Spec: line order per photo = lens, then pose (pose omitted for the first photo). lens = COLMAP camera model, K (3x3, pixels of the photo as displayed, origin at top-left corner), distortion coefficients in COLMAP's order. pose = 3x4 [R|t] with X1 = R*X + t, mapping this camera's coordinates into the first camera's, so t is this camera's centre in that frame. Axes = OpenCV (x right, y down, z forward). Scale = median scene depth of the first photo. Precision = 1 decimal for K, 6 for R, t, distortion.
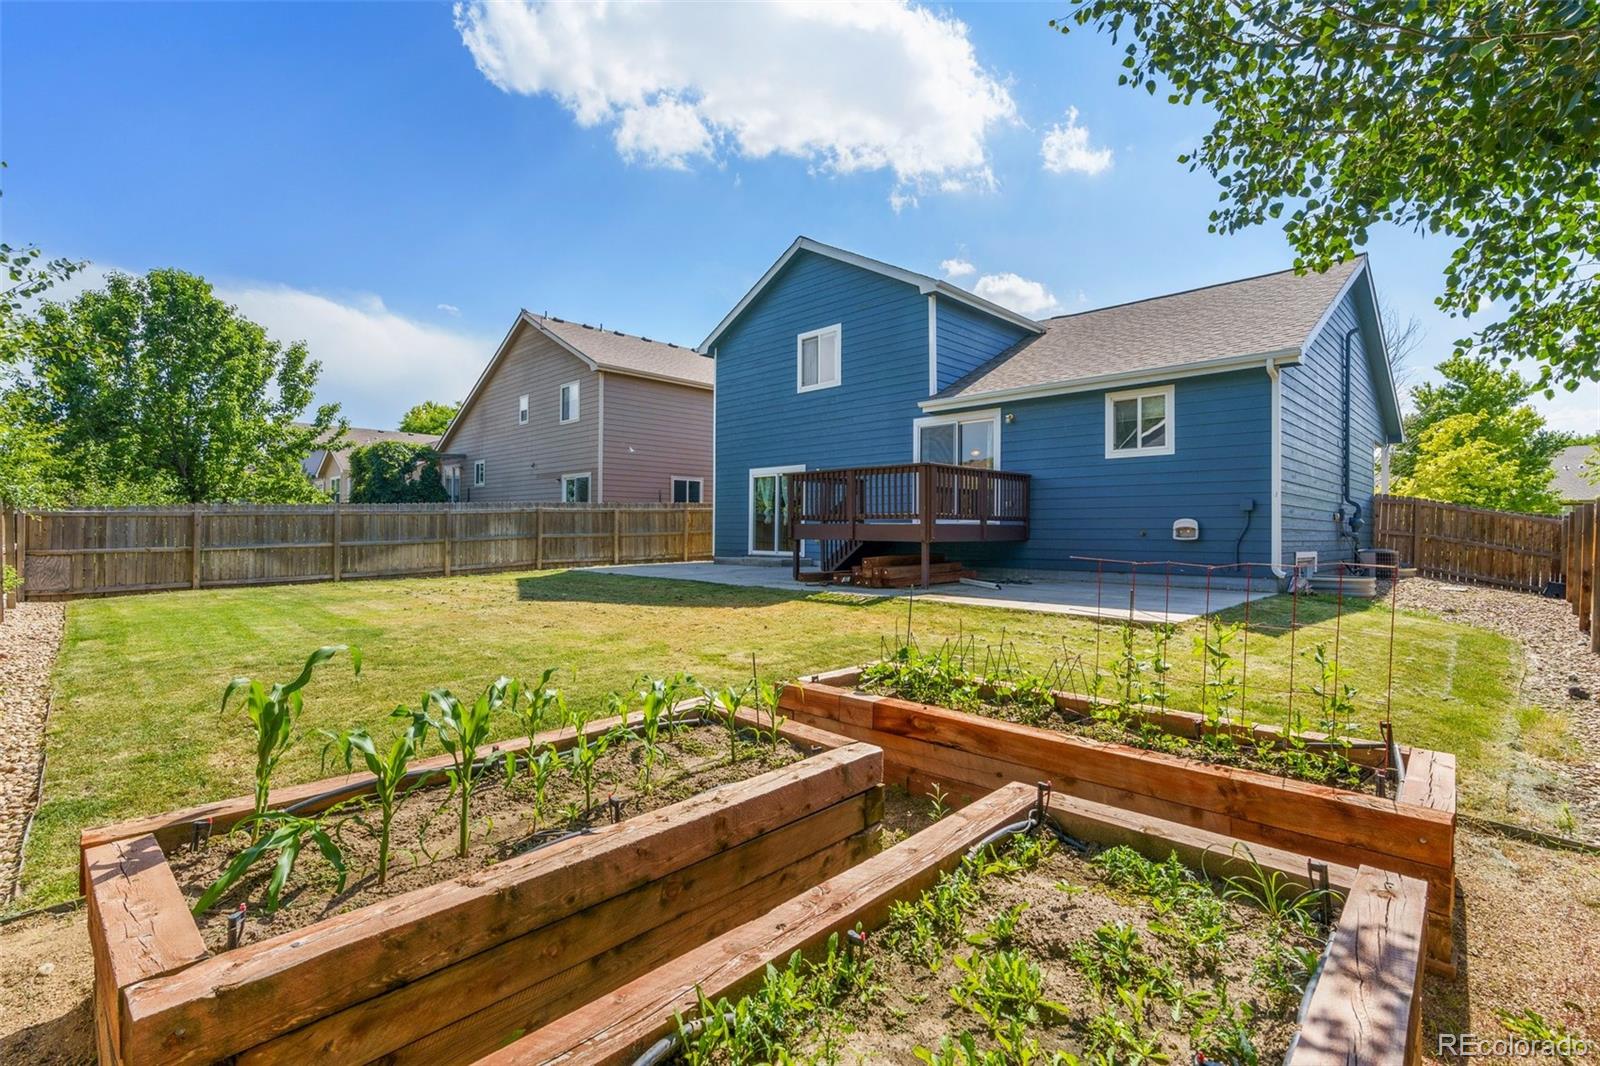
lens RADIAL K [[733.5, 0, 800.9], [0, 733.5, 527.3], [0, 0, 1]] dist [0.000341, 0.000013]
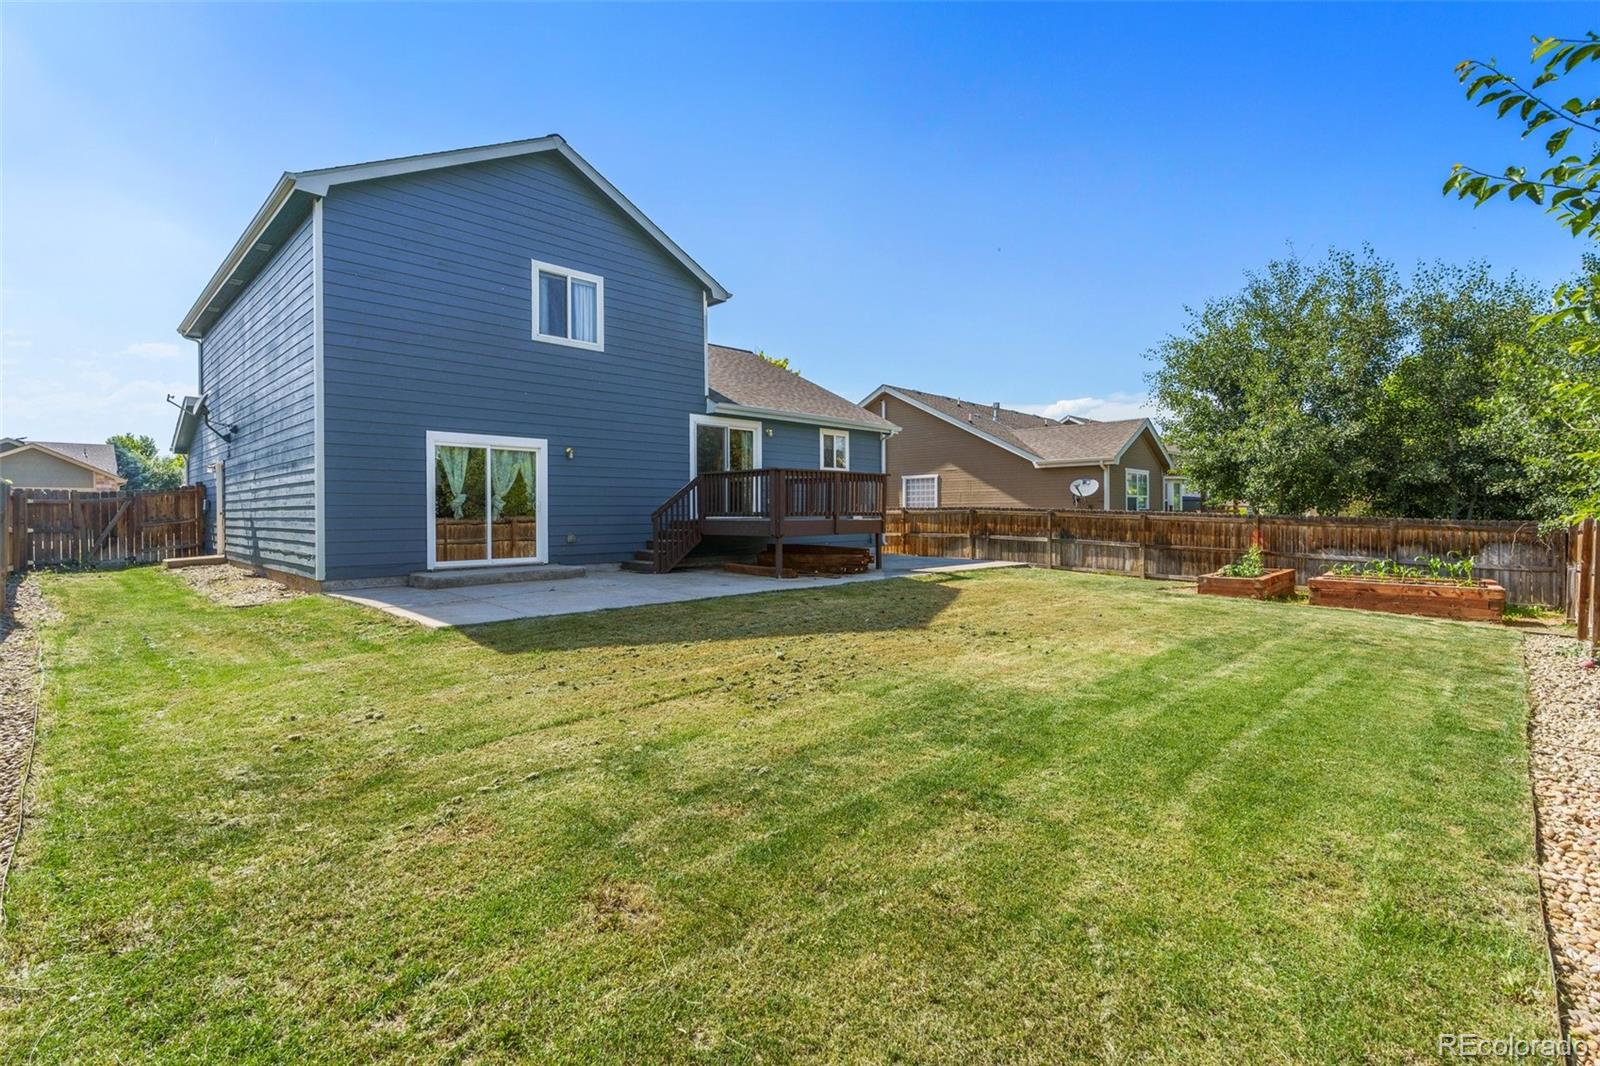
lens RADIAL K [[733.5, 0, 800.6], [0, 733.5, 529.7], [0, 0, 1]] dist [0.000341, 0.000013]
pose [[0.005499, -0.028222, 0.999587, -0.815162], [-0.002697, 0.999598, 0.028237, -0.017292], [-0.999981, -0.002851, 0.005420, 0.806256]]
